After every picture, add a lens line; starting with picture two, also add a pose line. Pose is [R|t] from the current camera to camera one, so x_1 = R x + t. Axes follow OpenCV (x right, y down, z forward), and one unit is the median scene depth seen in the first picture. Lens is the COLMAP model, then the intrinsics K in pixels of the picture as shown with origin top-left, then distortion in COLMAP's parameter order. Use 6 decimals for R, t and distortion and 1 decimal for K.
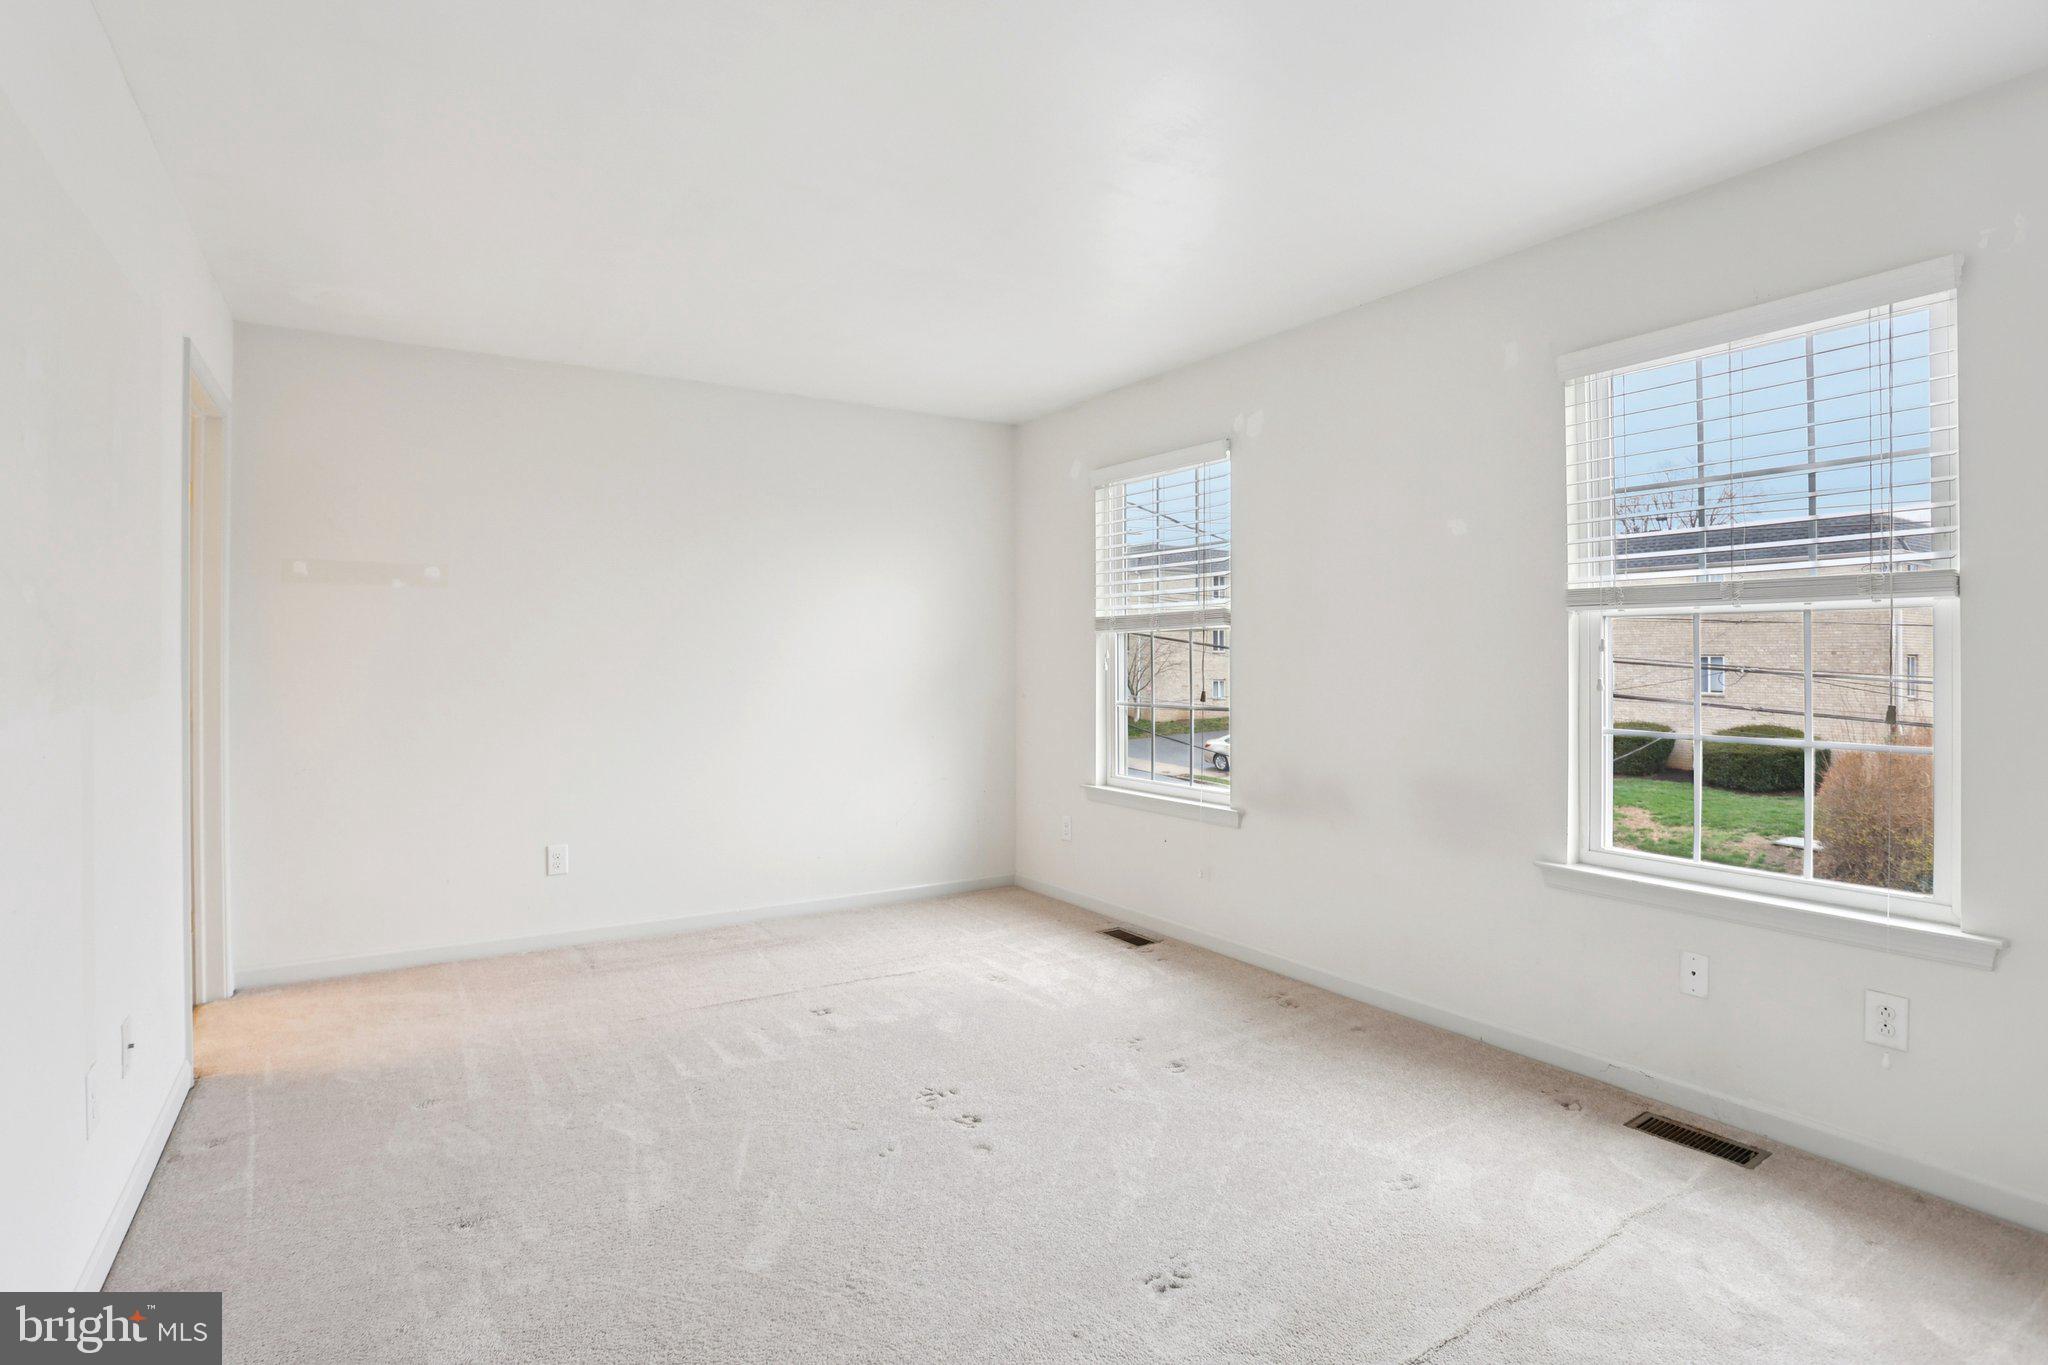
lens RADIAL K [[1012.7, 0, 1009.3], [0, 1012.7, 657.3], [0, 0, 1]] dist [-0.074671, 0.035586]
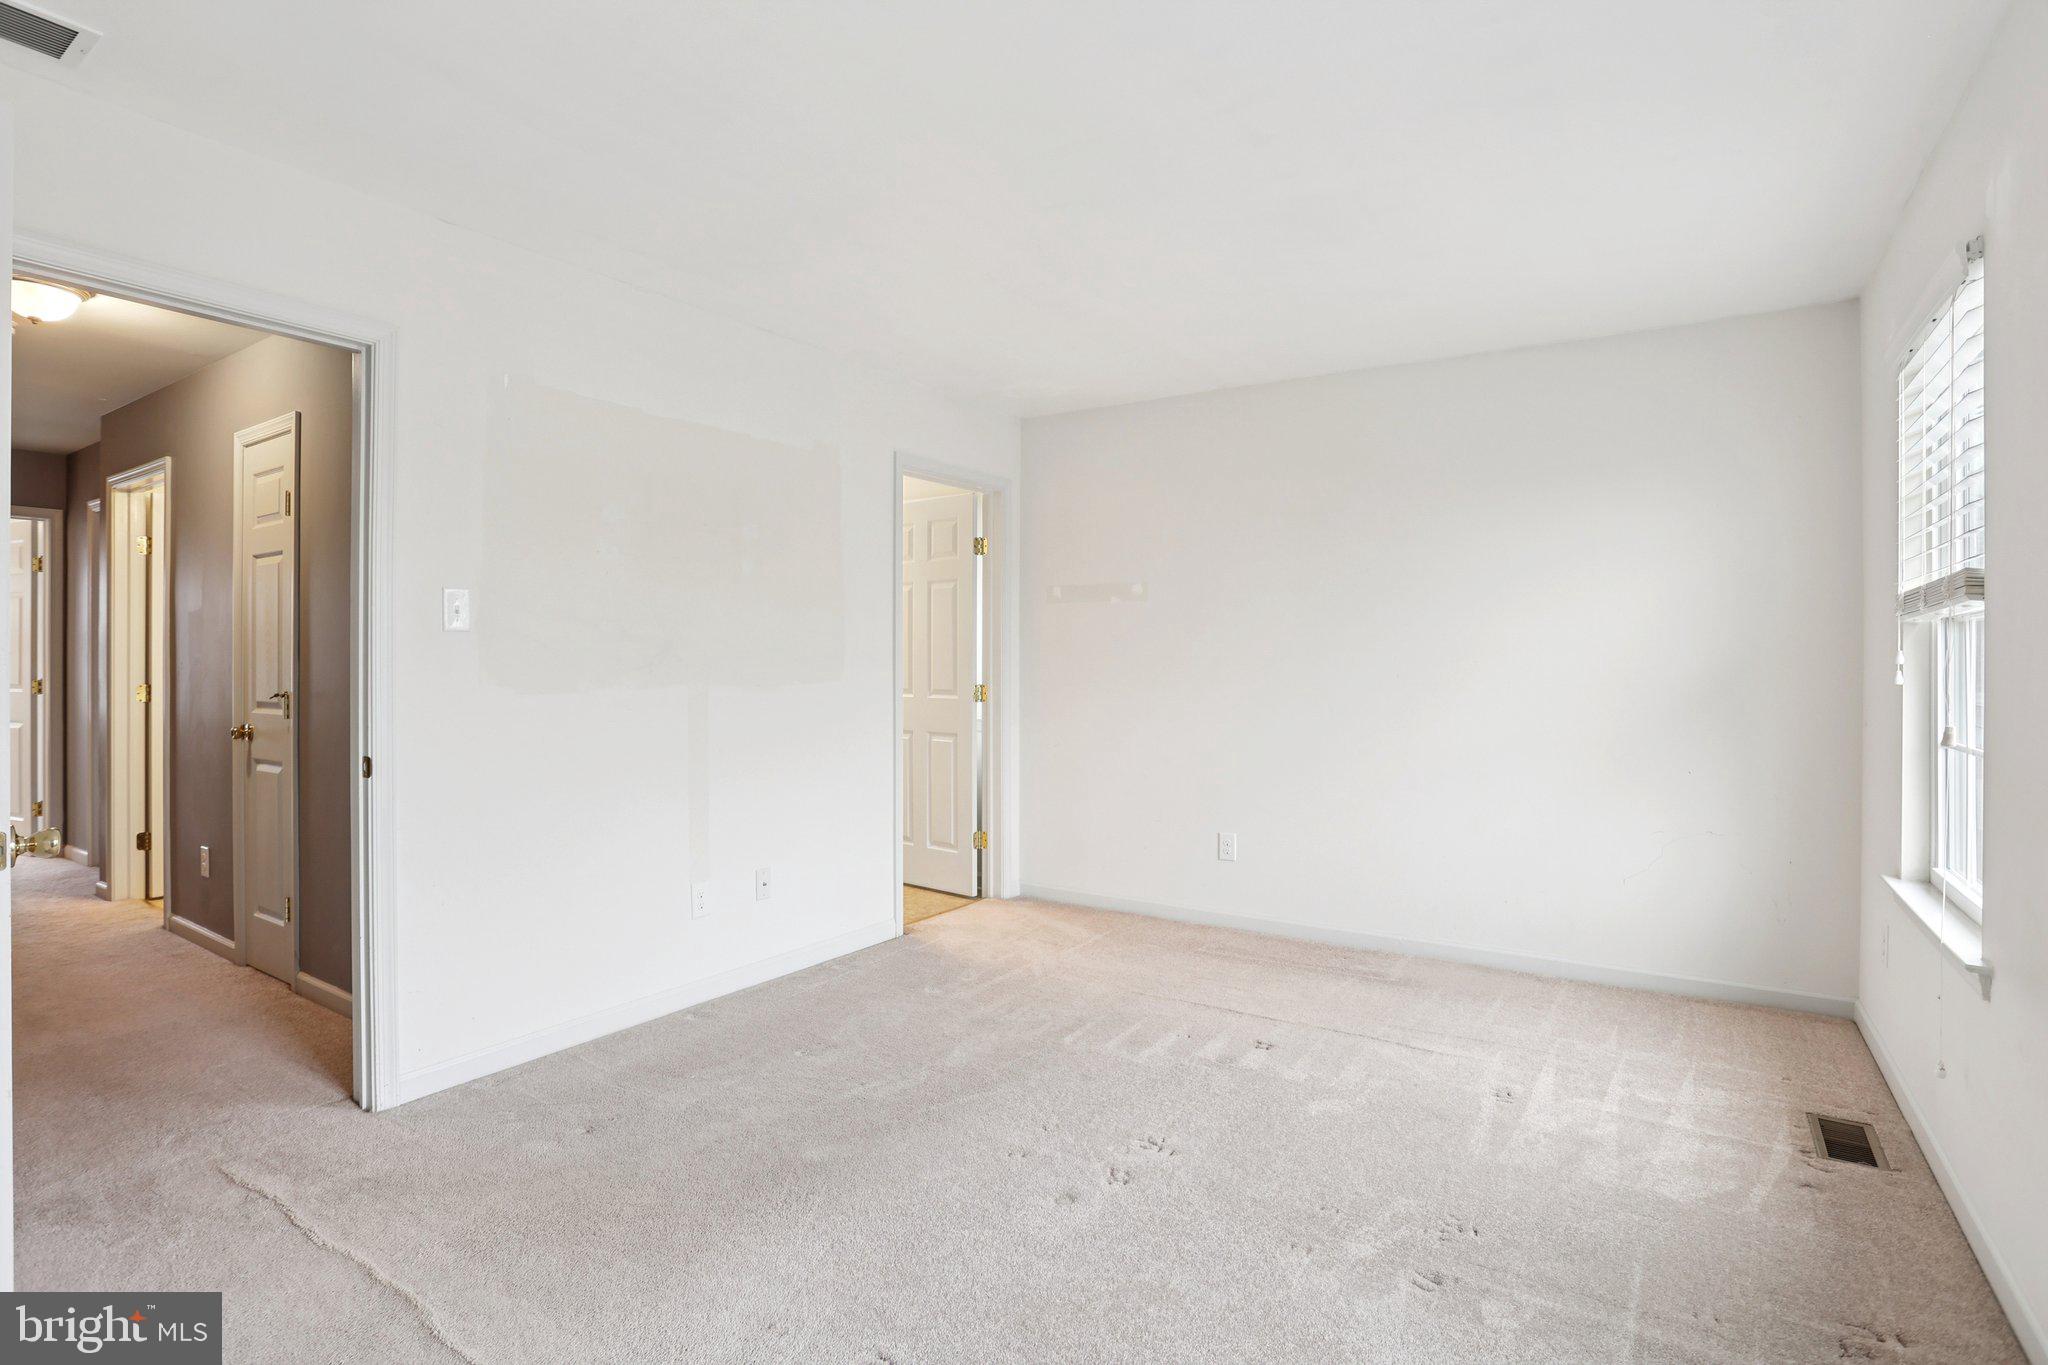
lens RADIAL K [[1012.7, 0, 1009.3], [0, 1012.7, 657.3], [0, 0, 1]] dist [-0.074671, 0.035586]
pose [[0.410799, -0.000867, -0.911725, 0.541399], [-0.005015, 0.999982, -0.003211, 0.002670], [0.911712, 0.005891, 0.410788, 0.403808]]
